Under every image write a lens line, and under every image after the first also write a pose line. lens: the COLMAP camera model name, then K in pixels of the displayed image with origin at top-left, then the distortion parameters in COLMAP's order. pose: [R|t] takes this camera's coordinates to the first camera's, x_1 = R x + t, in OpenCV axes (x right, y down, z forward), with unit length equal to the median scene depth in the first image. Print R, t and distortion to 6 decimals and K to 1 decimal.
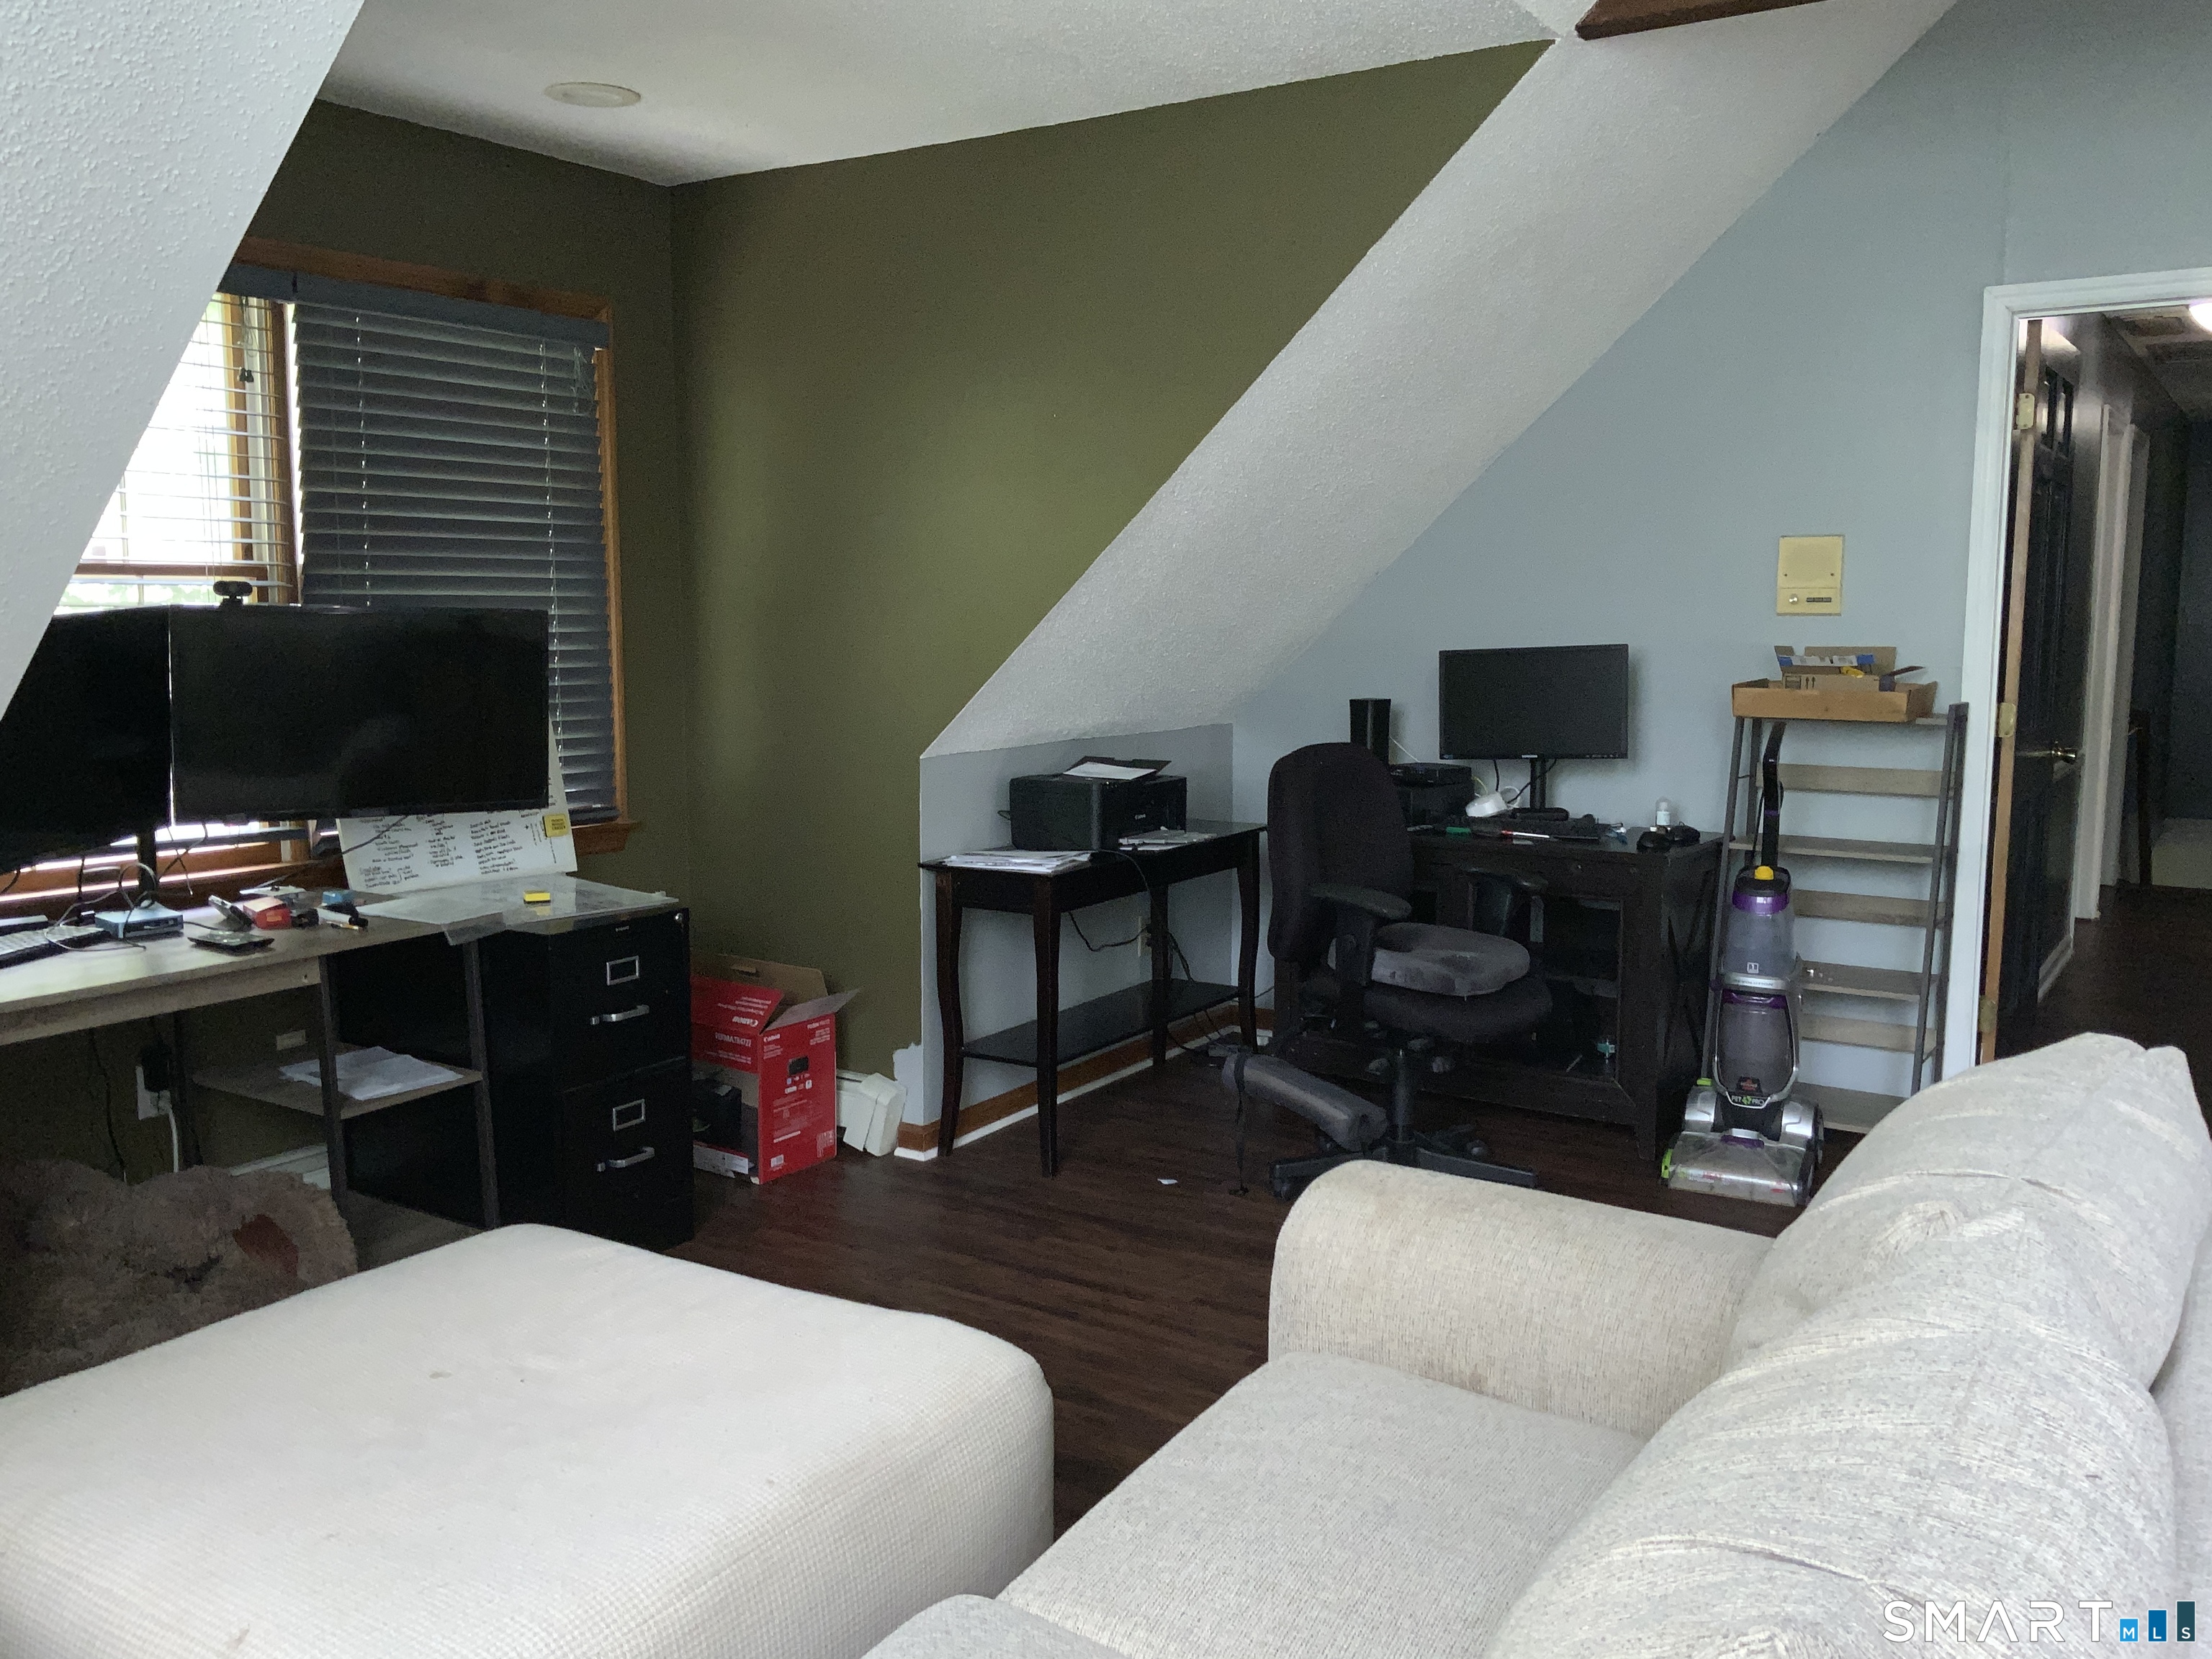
lens RADIAL K [[1870.1, 0, 1103.0], [0, 1870.1, 827.0], [0, 0, 1]] dist [0.095396, -0.204299]
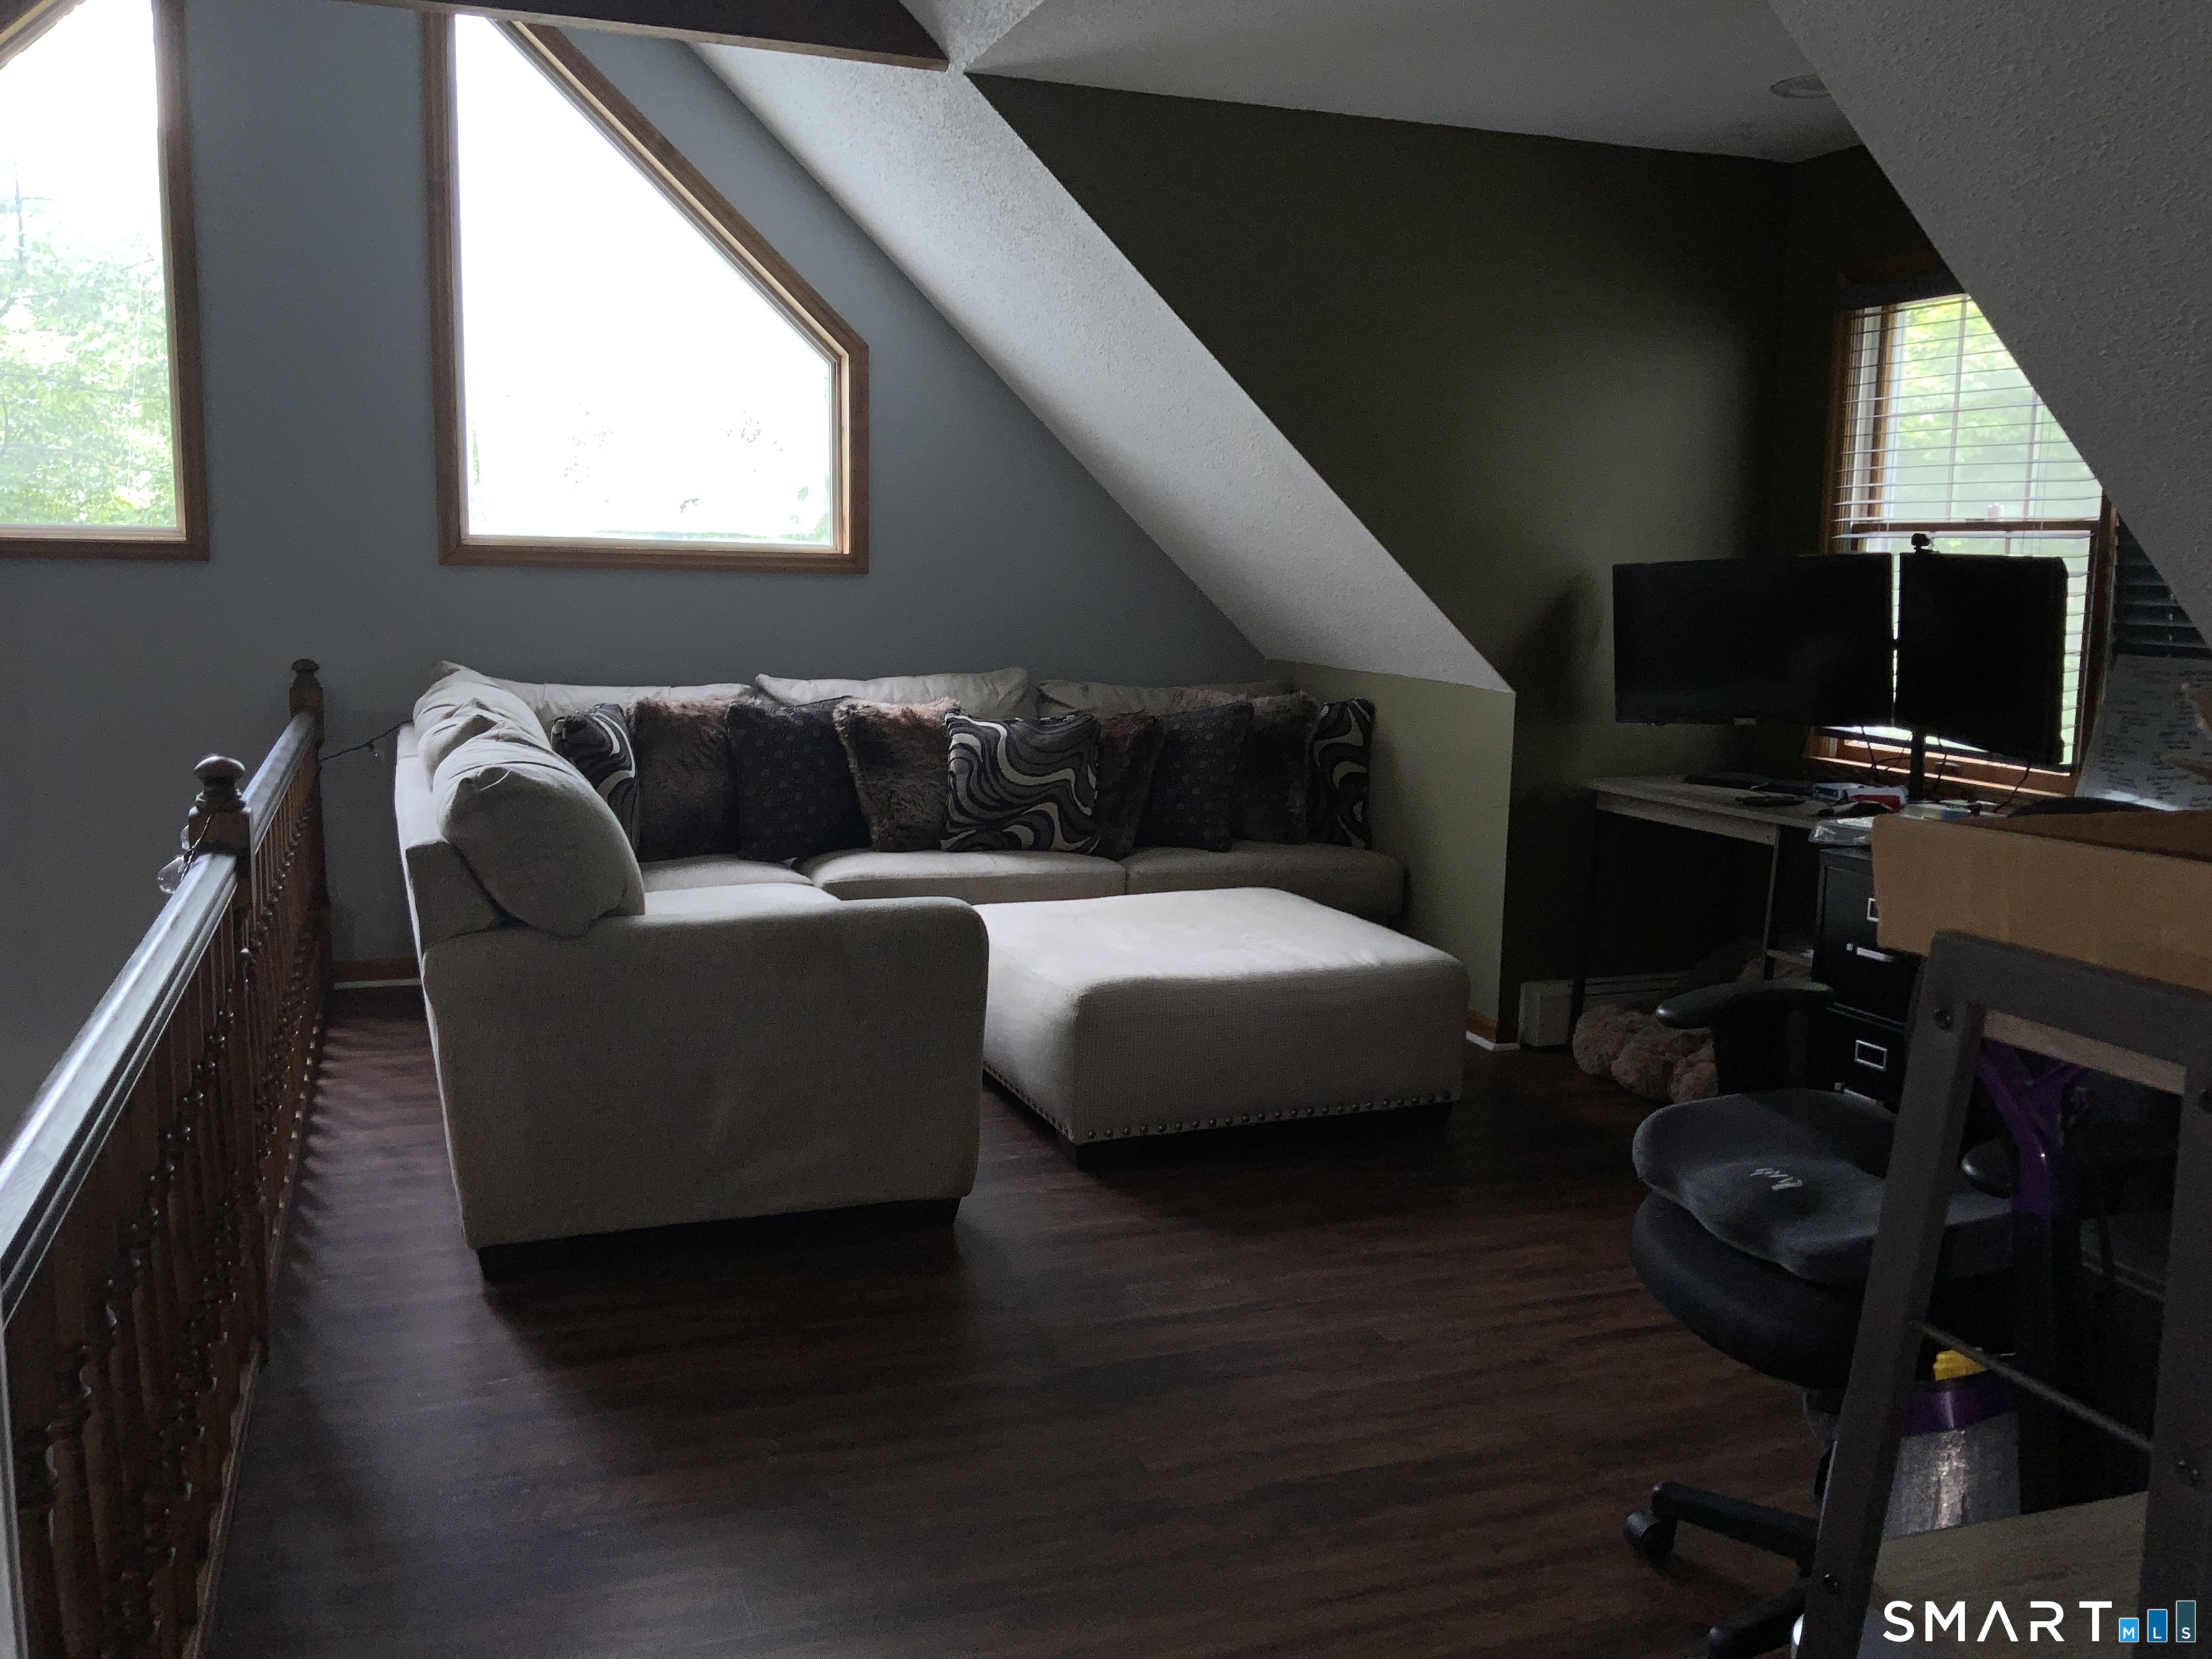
lens RADIAL K [[1870.1, 0, 1103.8], [0, 1870.1, 829.9], [0, 0, 1]] dist [0.095396, -0.204299]
pose [[-0.597330, 0.097705, -0.796022, 0.626254], [-0.114173, 0.972082, 0.204990, -0.099201], [0.793827, 0.213331, -0.569499, 0.975911]]
